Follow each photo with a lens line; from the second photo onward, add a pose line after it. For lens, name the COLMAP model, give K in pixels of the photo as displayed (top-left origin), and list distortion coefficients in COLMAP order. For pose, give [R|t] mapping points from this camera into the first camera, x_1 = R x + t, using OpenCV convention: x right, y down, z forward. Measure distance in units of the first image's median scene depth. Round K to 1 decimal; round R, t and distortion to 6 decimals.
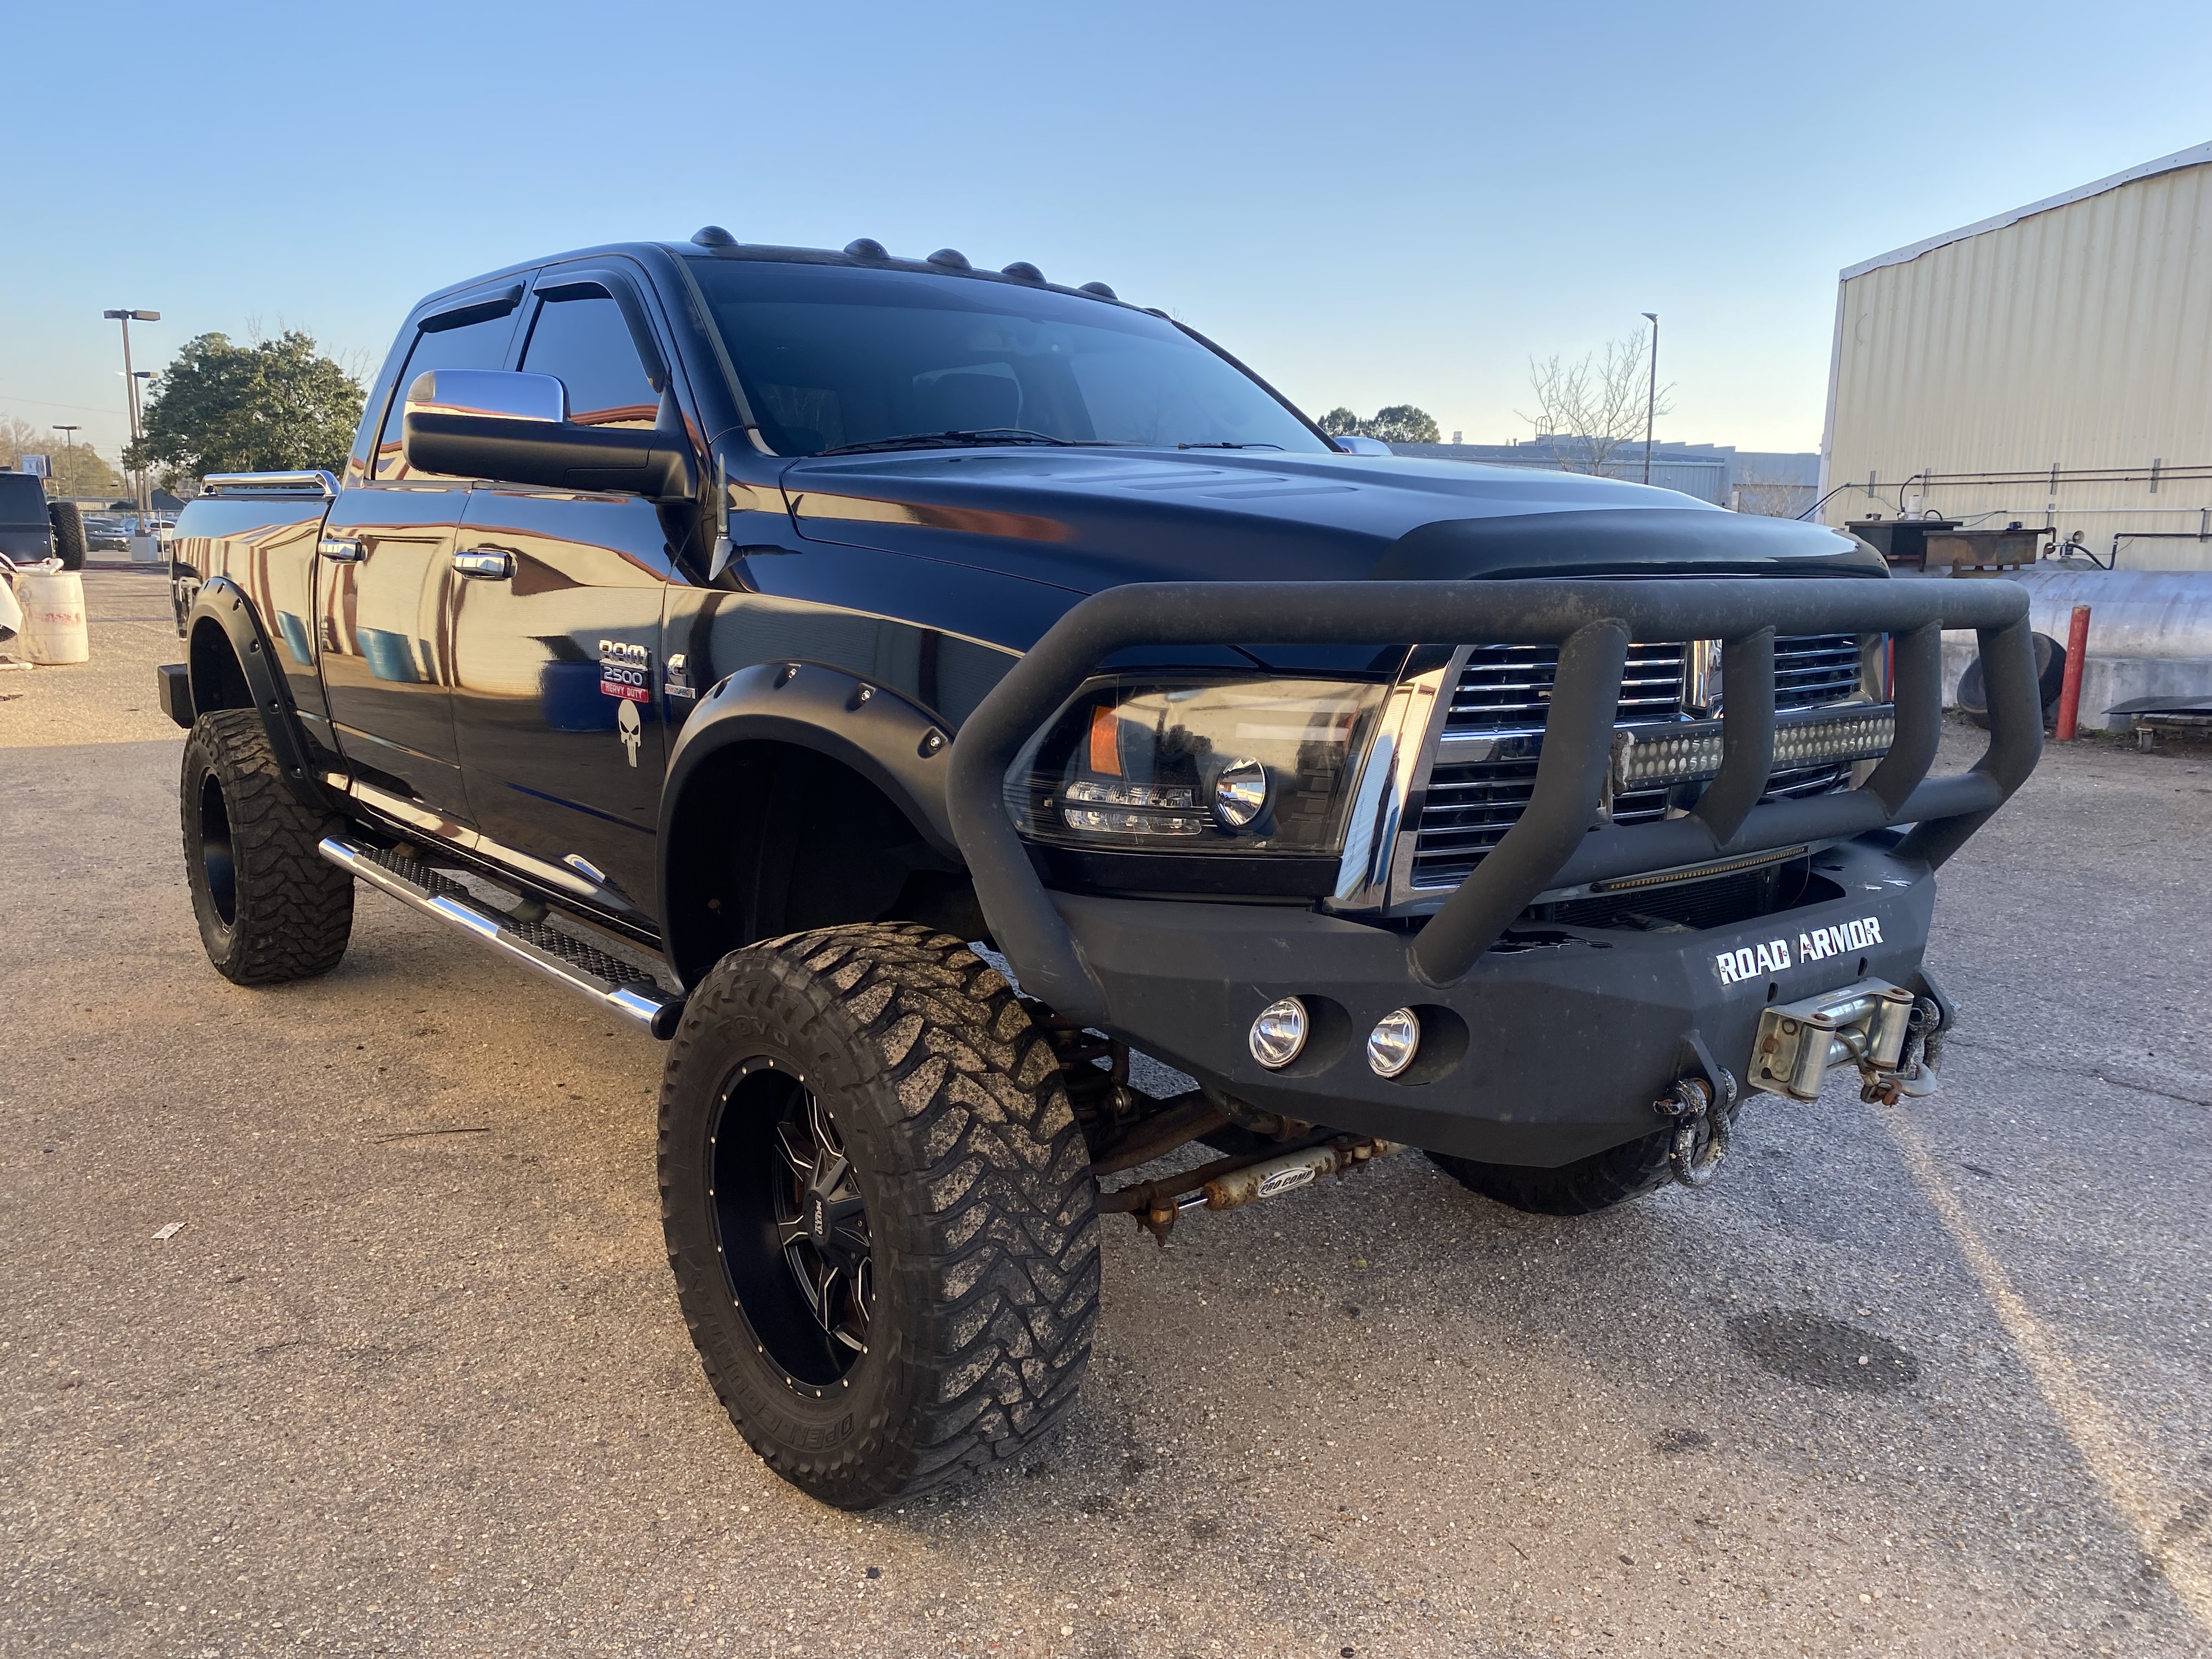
lens RADIAL K [[1699.5, 0, 1093.1], [0, 1699.5, 807.8], [0, 0, 1]] dist [0.025357, -0.021672]
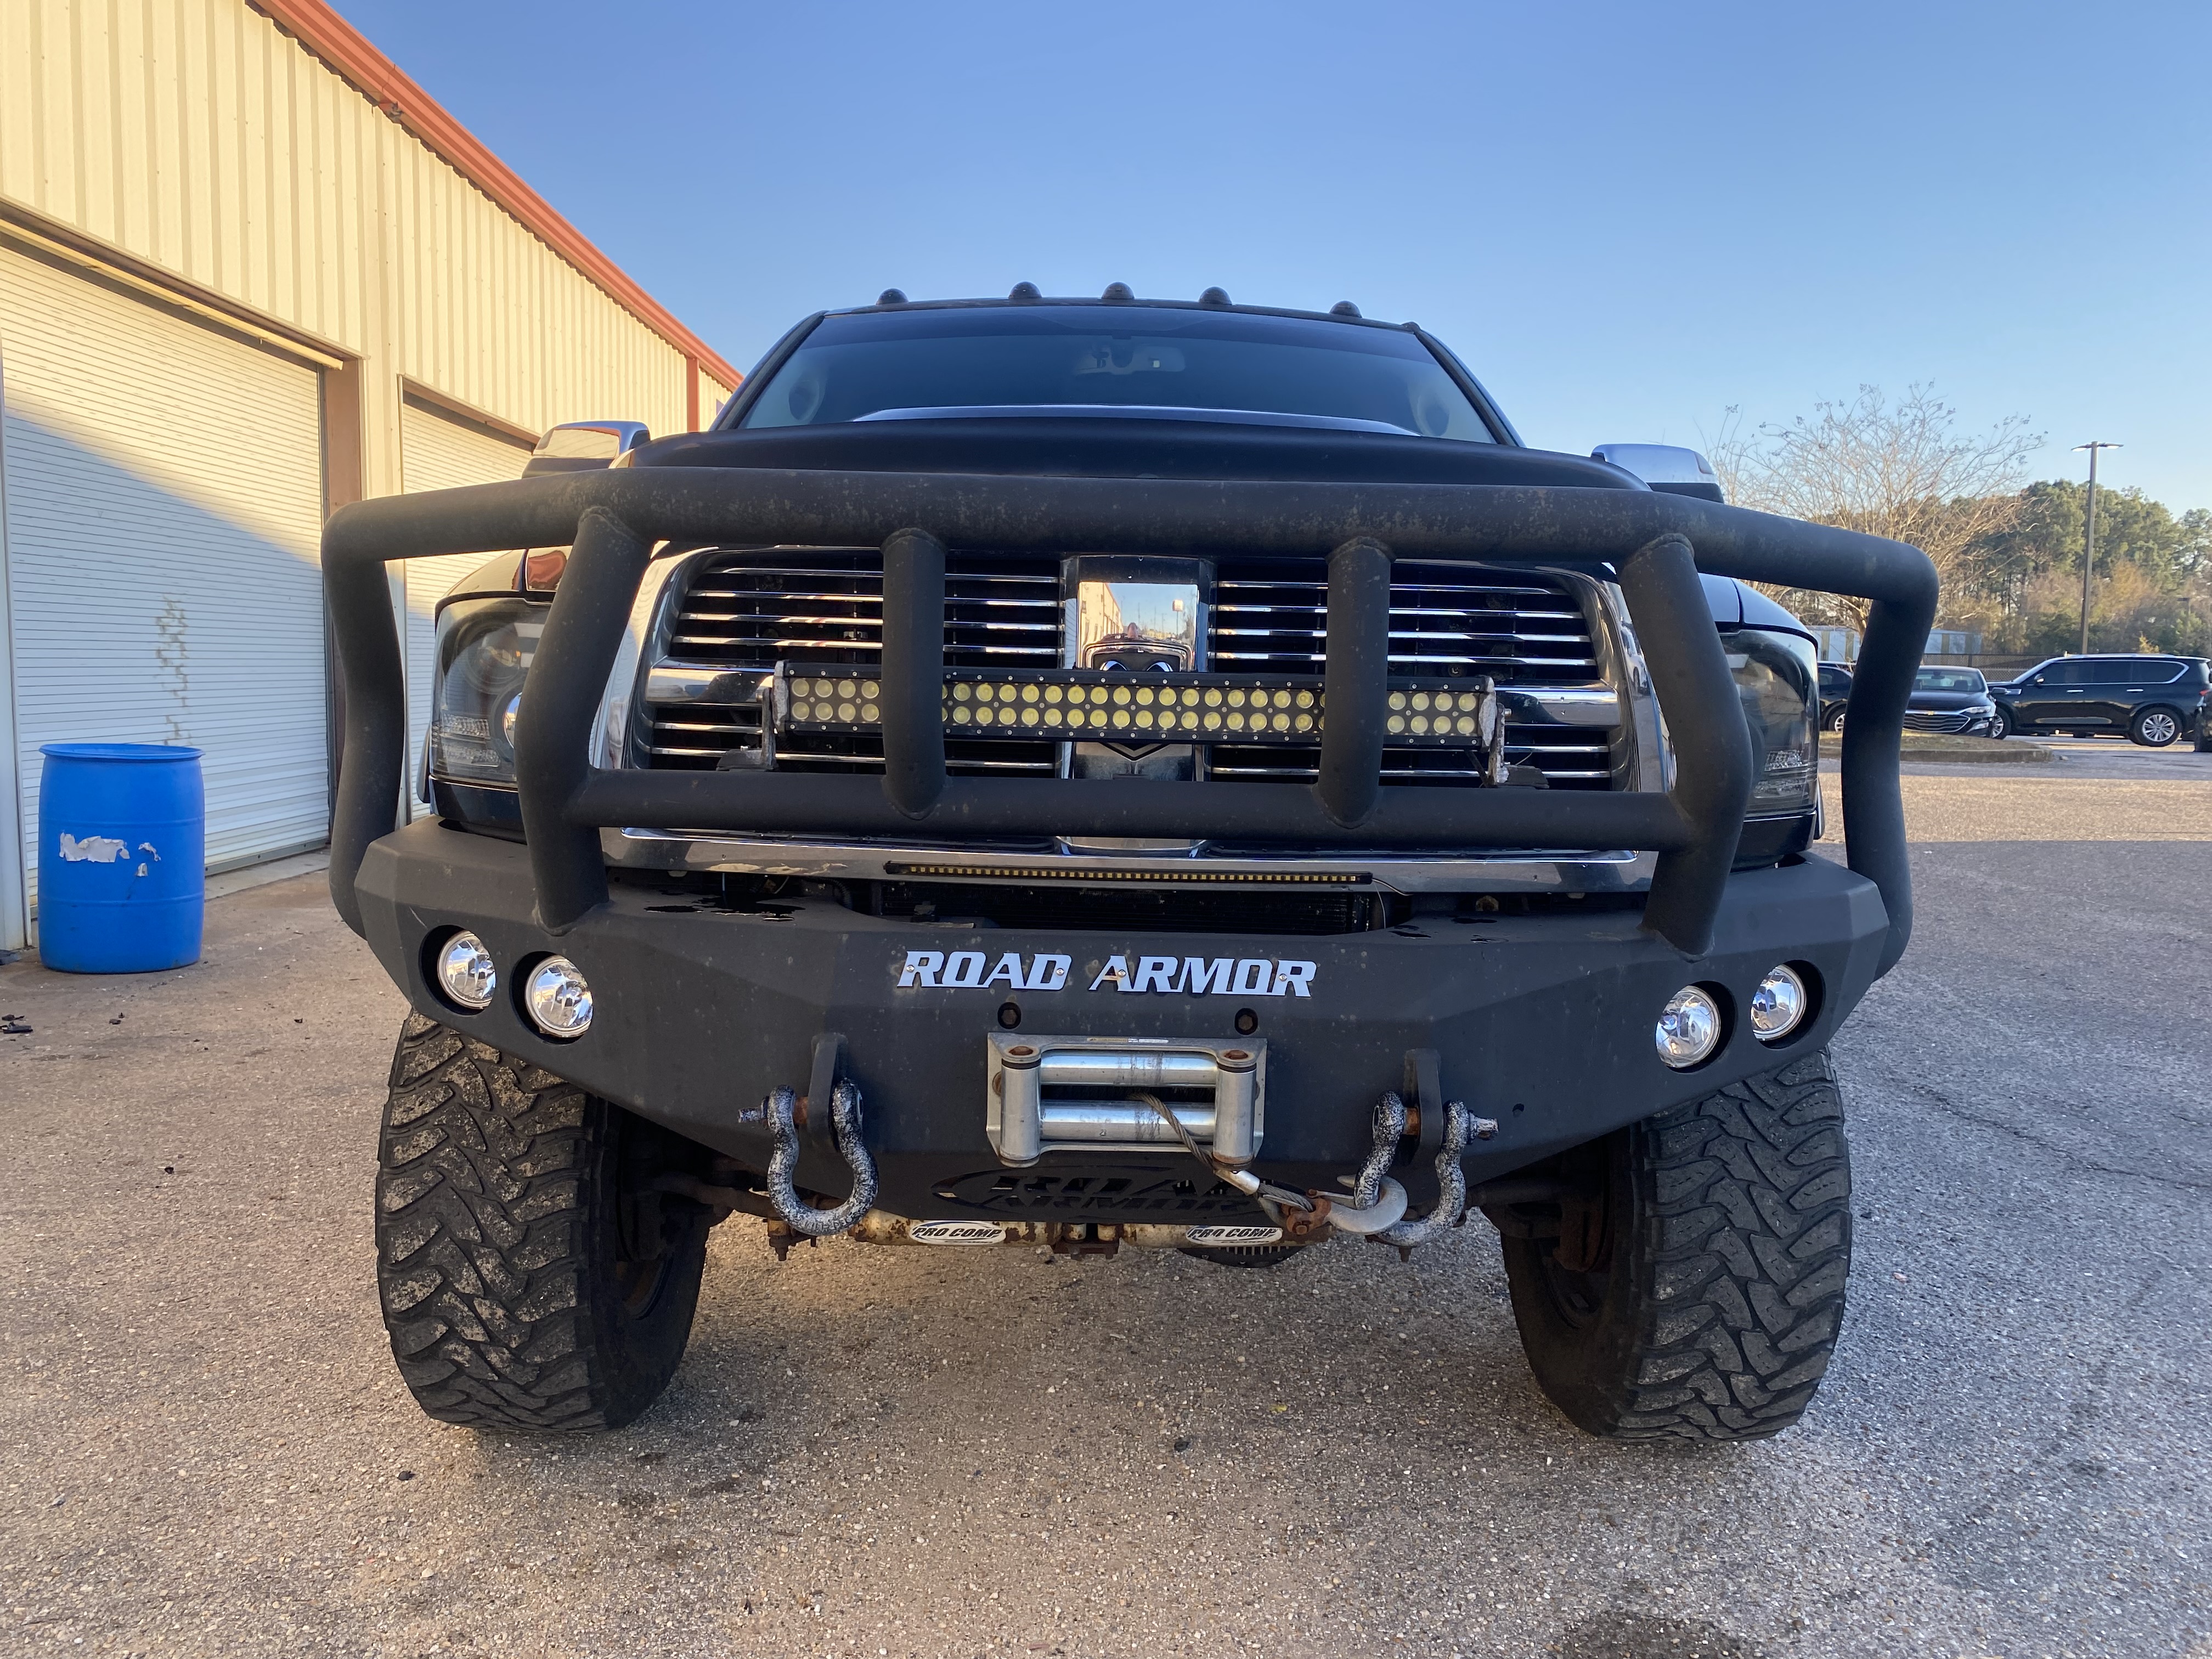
lens RADIAL K [[1699.5, 0, 1100.9], [0, 1699.5, 814.5], [0, 0, 1]] dist [0.025357, -0.021672]
pose [[0.778242, 0.048408, -0.626096, 0.876066], [-0.104473, 0.993110, -0.053076, 0.053167], [0.619213, 0.106716, 0.777938, 0.410699]]
